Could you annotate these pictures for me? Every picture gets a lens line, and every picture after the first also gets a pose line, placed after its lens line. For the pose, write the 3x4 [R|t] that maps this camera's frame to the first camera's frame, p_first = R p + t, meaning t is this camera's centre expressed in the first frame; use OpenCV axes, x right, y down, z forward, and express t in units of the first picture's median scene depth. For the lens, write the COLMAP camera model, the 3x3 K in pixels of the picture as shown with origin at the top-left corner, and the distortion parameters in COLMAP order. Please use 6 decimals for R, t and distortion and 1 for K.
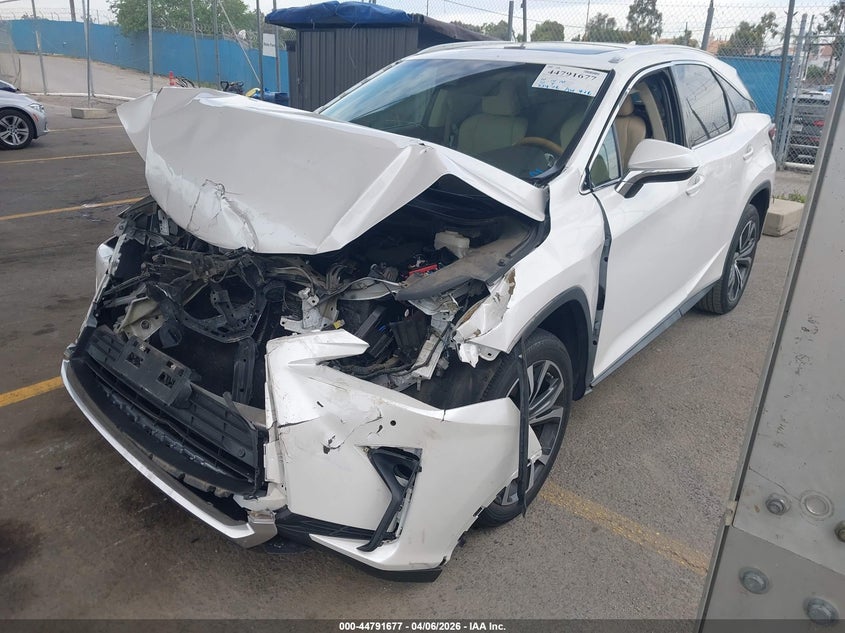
lens RADIAL K [[650.6, 0, 422.5], [0, 650.6, 316.5], [0, 0, 1]] dist [0.114059, -0.212833]
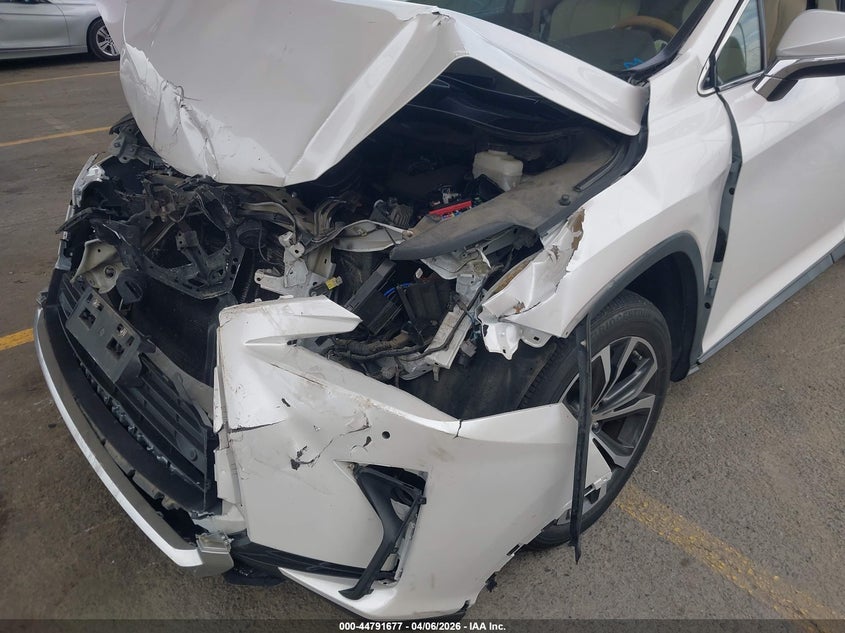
lens RADIAL K [[663.4, 0, 422.5], [0, 663.4, 316.5], [0, 0, 1]] dist [0.009288, -0.001681]
pose [[0.986534, 0.040149, -0.158552, 0.089677], [-0.020117, 0.991828, 0.125983, -0.046525], [0.162314, -0.121097, 0.979280, 0.293357]]
